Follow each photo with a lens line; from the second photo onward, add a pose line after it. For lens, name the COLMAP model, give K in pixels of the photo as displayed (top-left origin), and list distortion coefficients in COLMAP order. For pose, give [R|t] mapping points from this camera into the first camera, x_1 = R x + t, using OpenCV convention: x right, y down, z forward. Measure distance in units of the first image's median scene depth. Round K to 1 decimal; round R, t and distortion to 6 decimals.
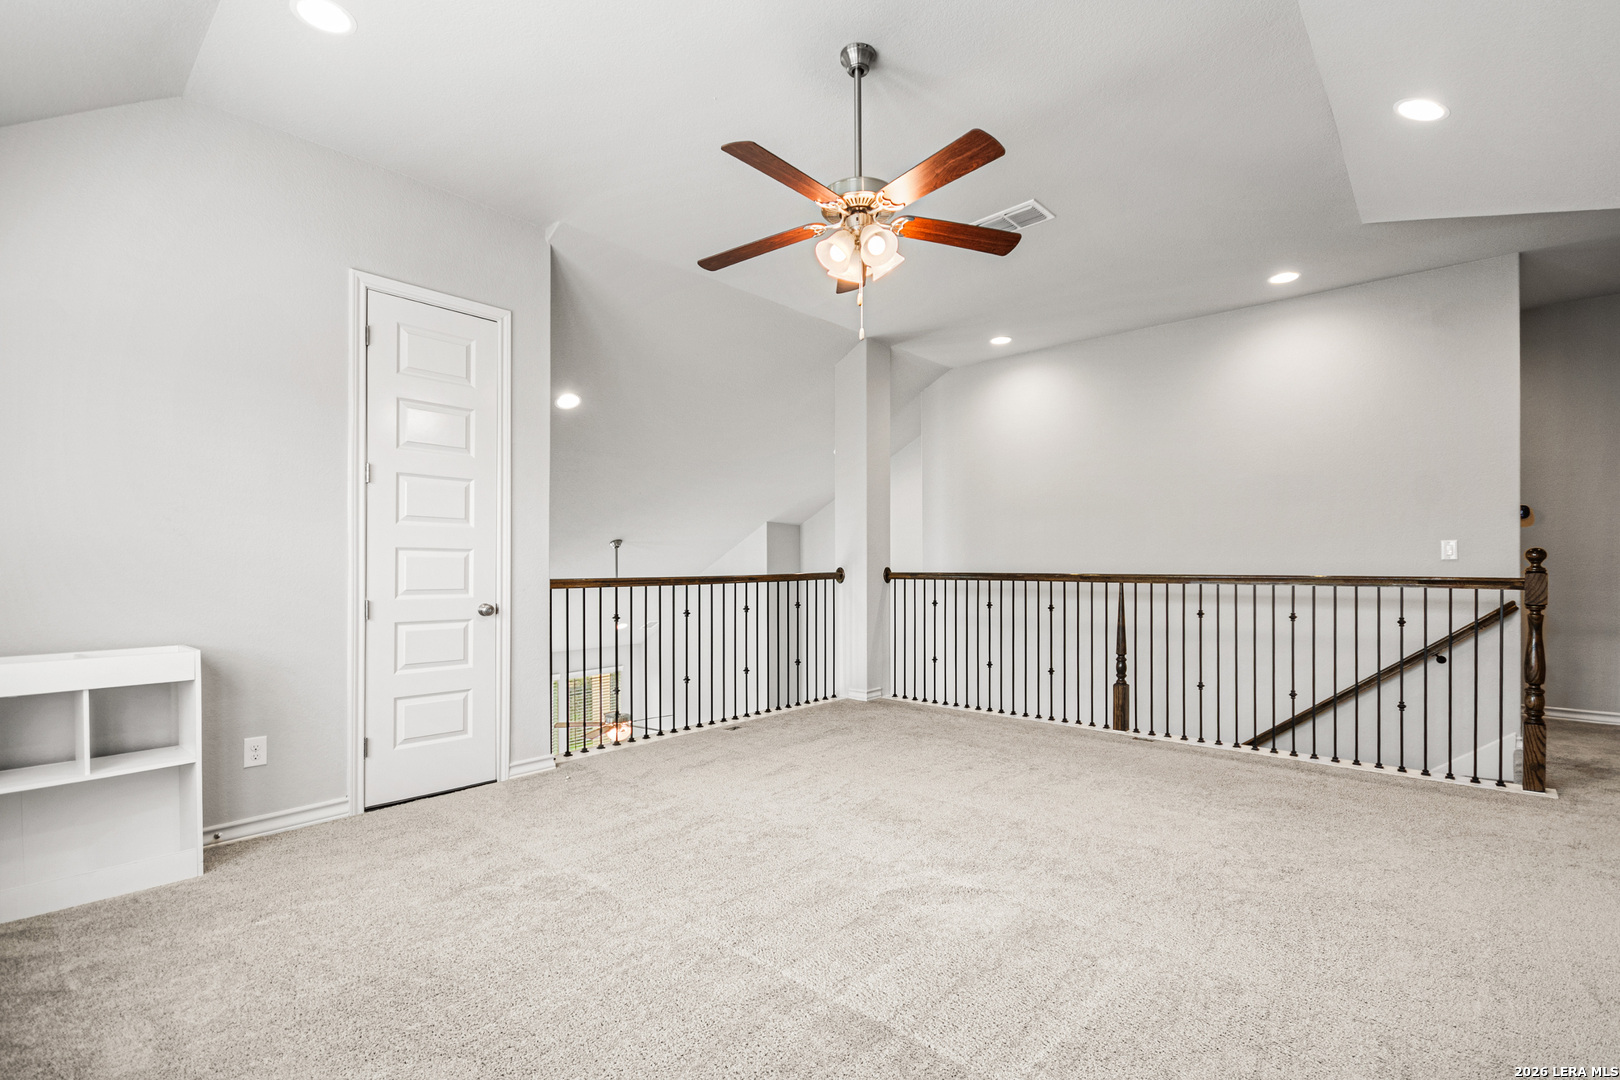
lens RADIAL K [[697.9, 0, 813.1], [0, 697.9, 570.9], [0, 0, 1]] dist [-0.000902, -0.000175]
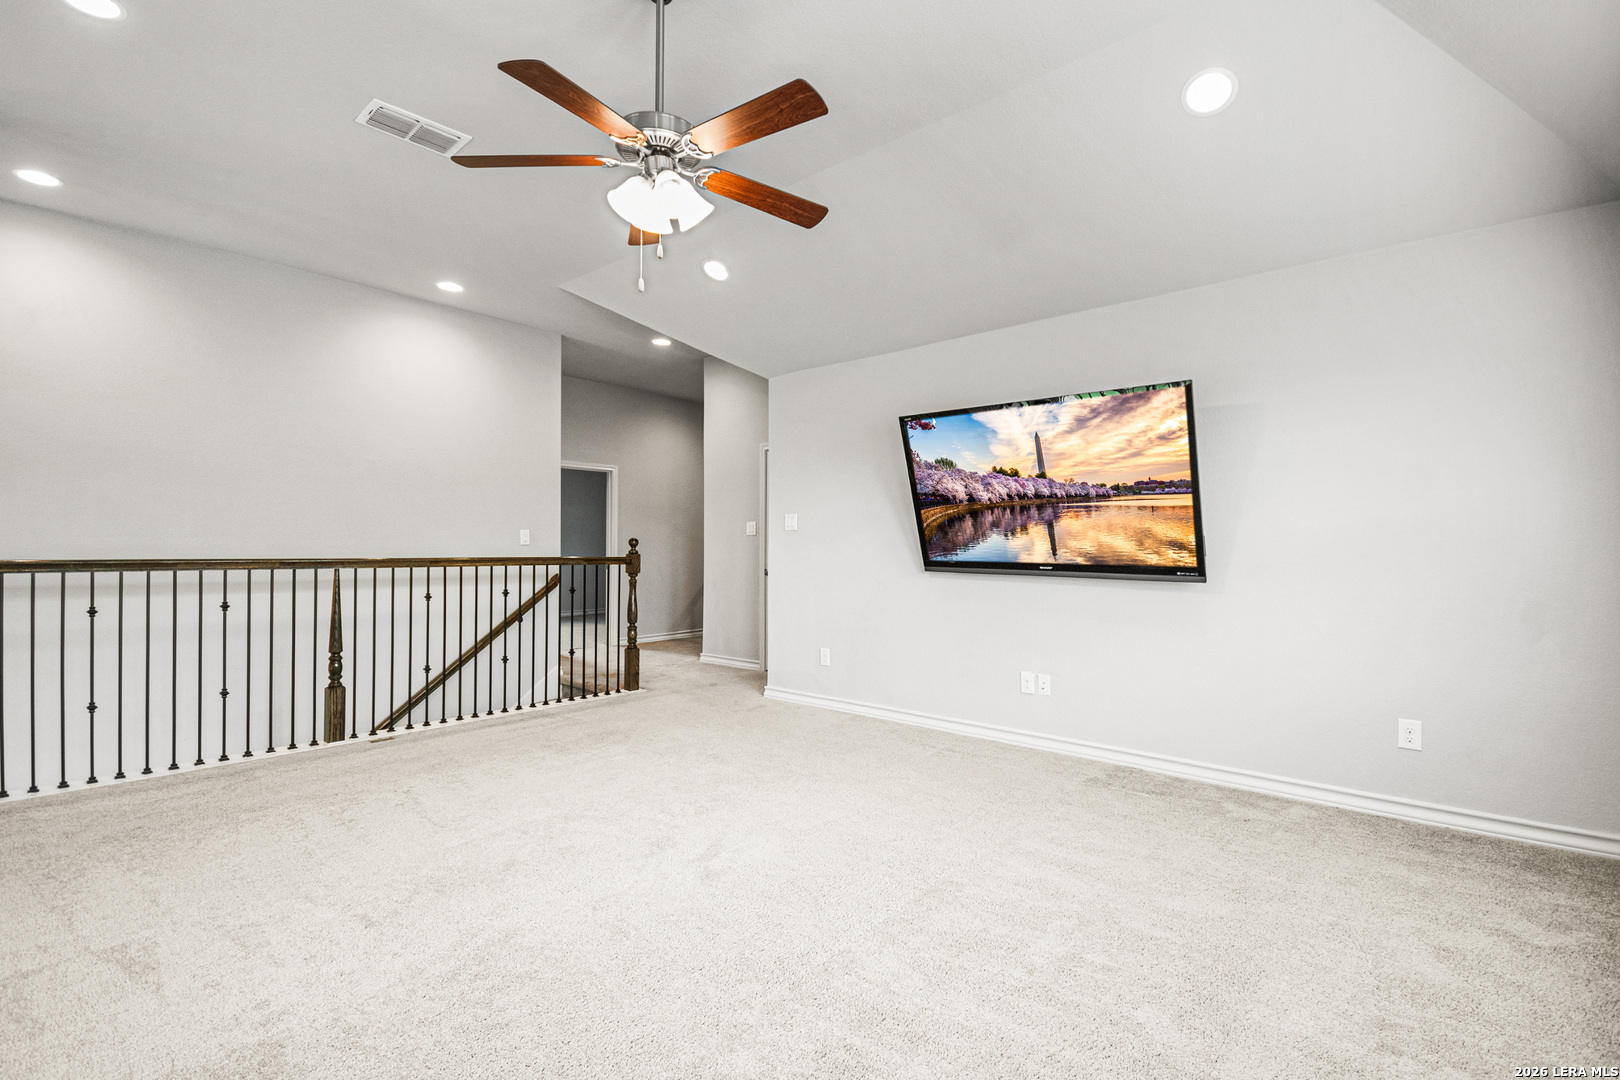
lens RADIAL K [[730.4, 0, 824.3], [0, 730.4, 538.7], [0, 0, 1]] dist [0.001181, -0.000257]
pose [[0.001639, 0.014020, 0.999900, -0.456024], [0.006188, 0.999882, -0.014030, -0.003598], [-0.999980, 0.006210, 0.001552, 0.400143]]
